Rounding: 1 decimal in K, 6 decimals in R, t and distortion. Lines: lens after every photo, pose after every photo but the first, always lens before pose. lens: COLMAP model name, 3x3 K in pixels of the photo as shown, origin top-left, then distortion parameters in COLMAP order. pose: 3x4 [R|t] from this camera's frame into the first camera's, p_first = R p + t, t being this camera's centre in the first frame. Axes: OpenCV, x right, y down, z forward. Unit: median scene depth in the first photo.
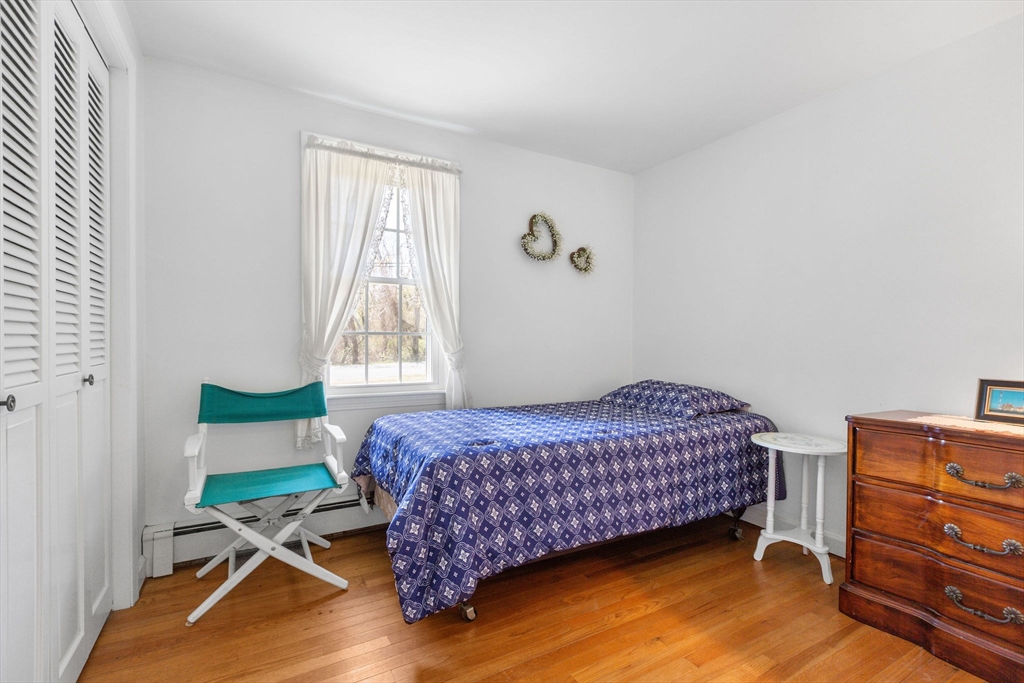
lens RADIAL K [[462.7, 0, 508.3], [0, 462.7, 340.6], [0, 0, 1]] dist [0.005253, -0.001237]
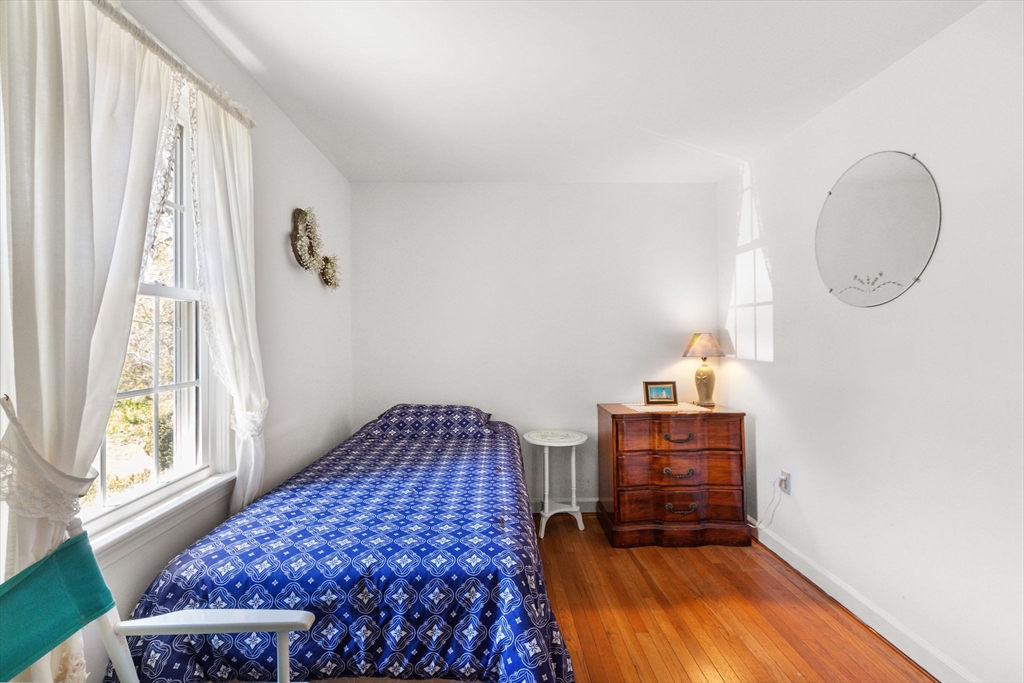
lens RADIAL K [[462.7, 0, 505.3], [0, 462.7, 338.0], [0, 0, 1]] dist [0.005253, -0.001237]
pose [[0.491740, -0.020072, 0.870511, -0.764411], [0.018512, 0.999749, 0.012595, -0.113246], [-0.870545, 0.009921, 0.491989, 0.596093]]
